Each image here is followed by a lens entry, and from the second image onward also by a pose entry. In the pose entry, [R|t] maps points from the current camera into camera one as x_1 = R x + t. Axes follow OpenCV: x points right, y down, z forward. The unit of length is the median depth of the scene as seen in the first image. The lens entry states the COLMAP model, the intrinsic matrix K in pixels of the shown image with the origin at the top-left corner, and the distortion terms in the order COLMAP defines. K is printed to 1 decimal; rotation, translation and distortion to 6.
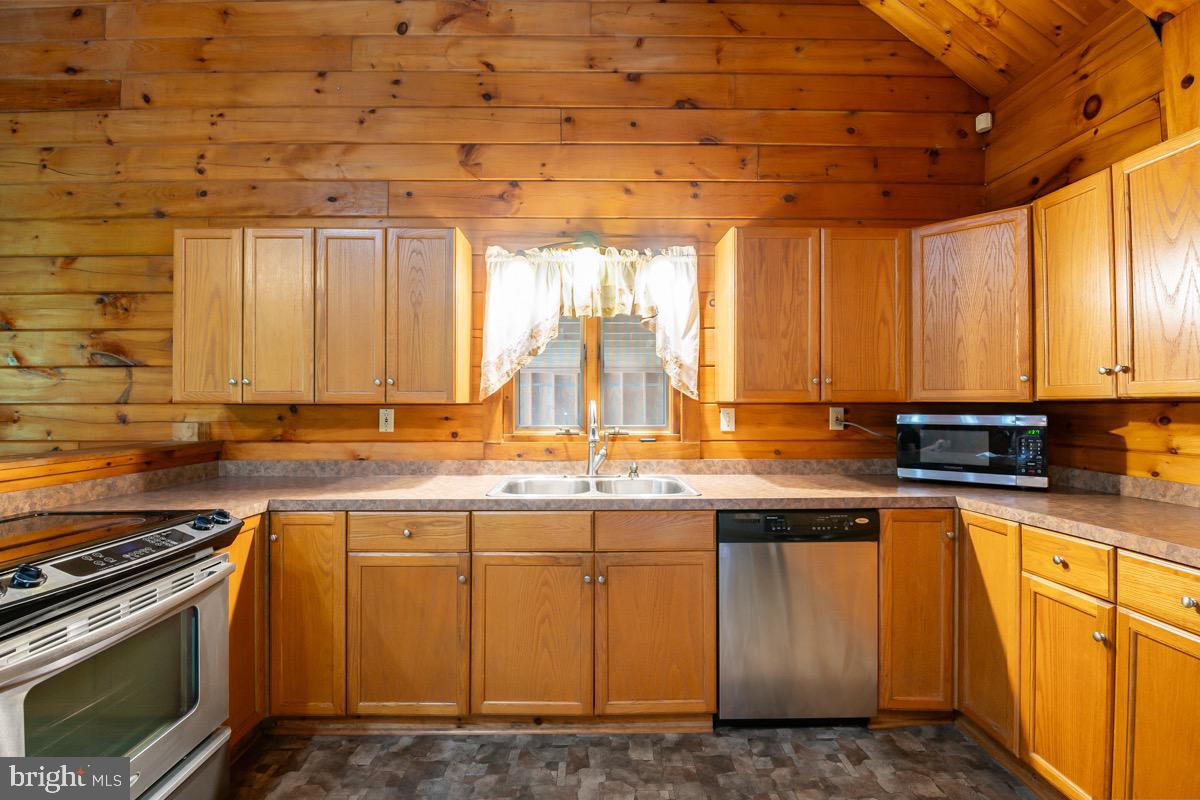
lens RADIAL K [[521.9, 0, 601.2], [0, 521.9, 395.3], [0, 0, 1]] dist [-0.007471, -0.007363]
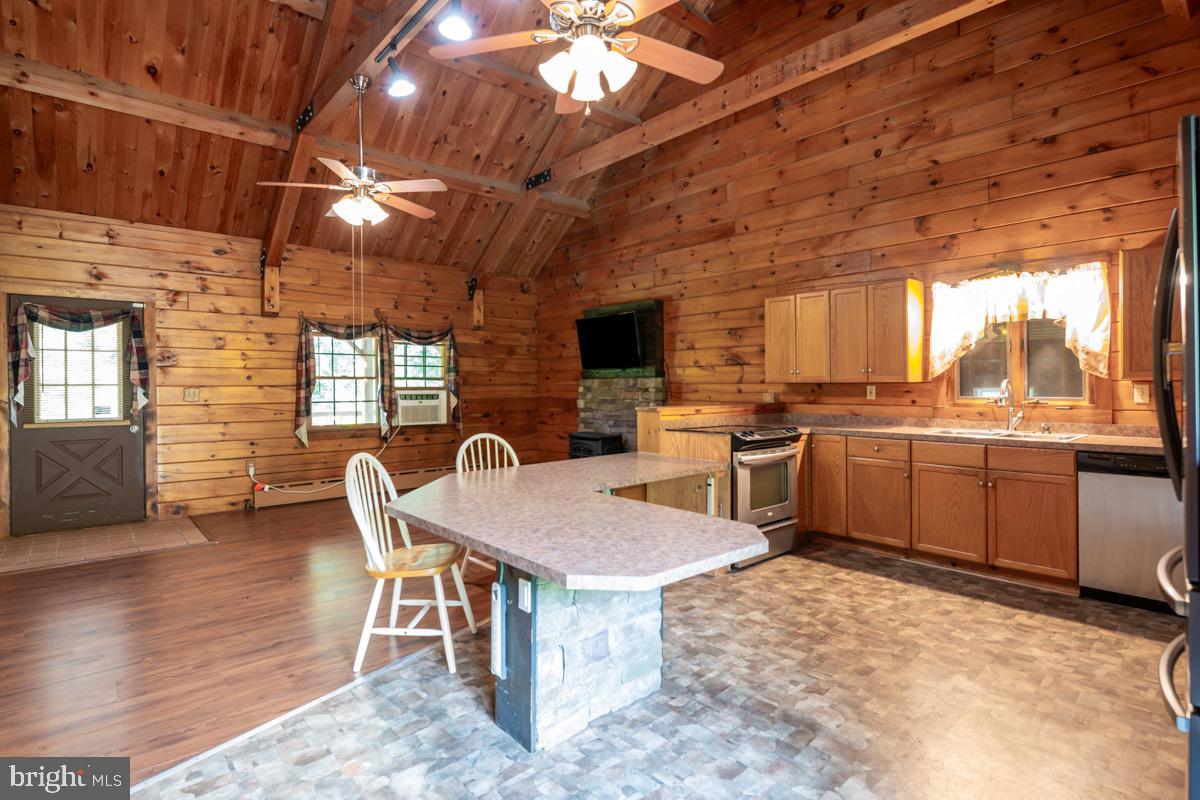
lens RADIAL K [[606.6, 0, 598.2], [0, 606.6, 387.3], [0, 0, 1]] dist [0.011423, -0.012385]
pose [[0.646840, 0.000667, -0.762625, 0.522442], [0.016225, 0.999761, 0.014636, -0.011813], [0.762453, -0.021841, 0.646675, -0.956043]]
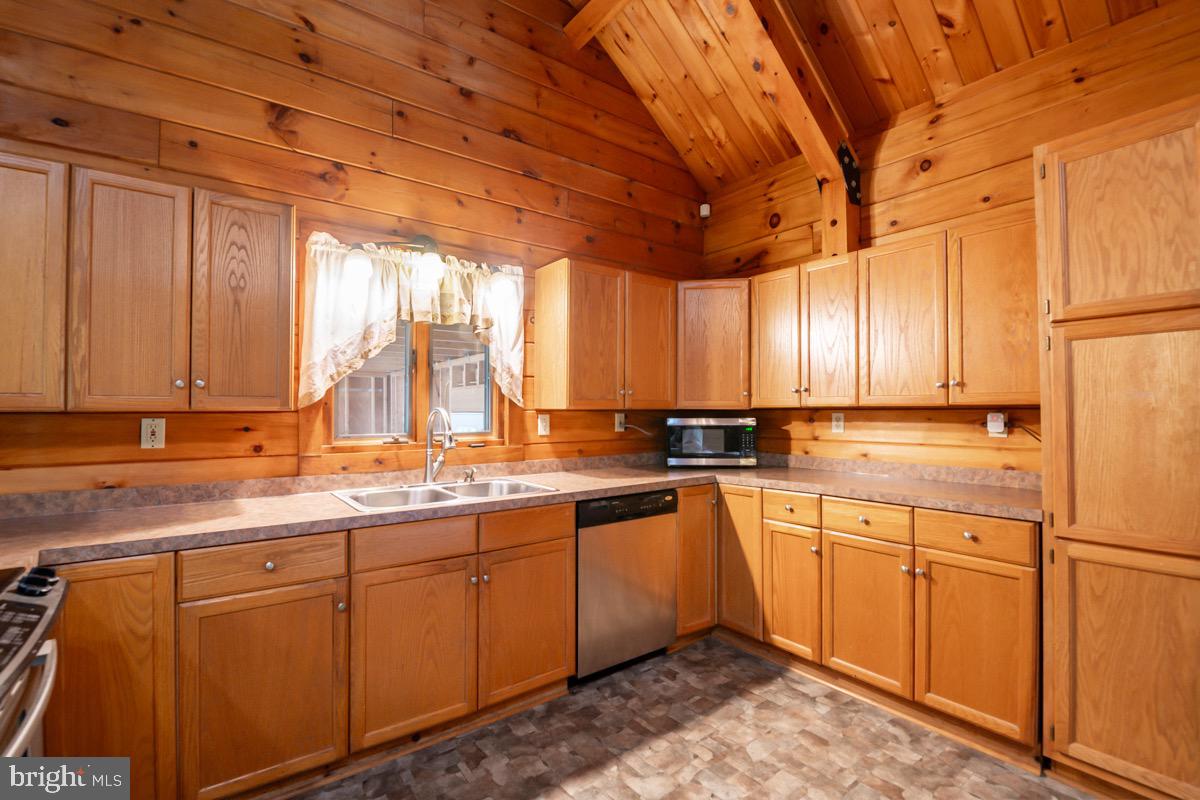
lens RADIAL K [[518.8, 0, 594.9], [0, 518.8, 404.4], [0, 0, 1]] dist [-0.005842, -0.006676]
pose [[0.817868, 0.005551, 0.575379, -0.321819], [-0.006852, 0.999977, 0.000092, 0.001451], [-0.575365, -0.004018, 0.817887, 0.016559]]
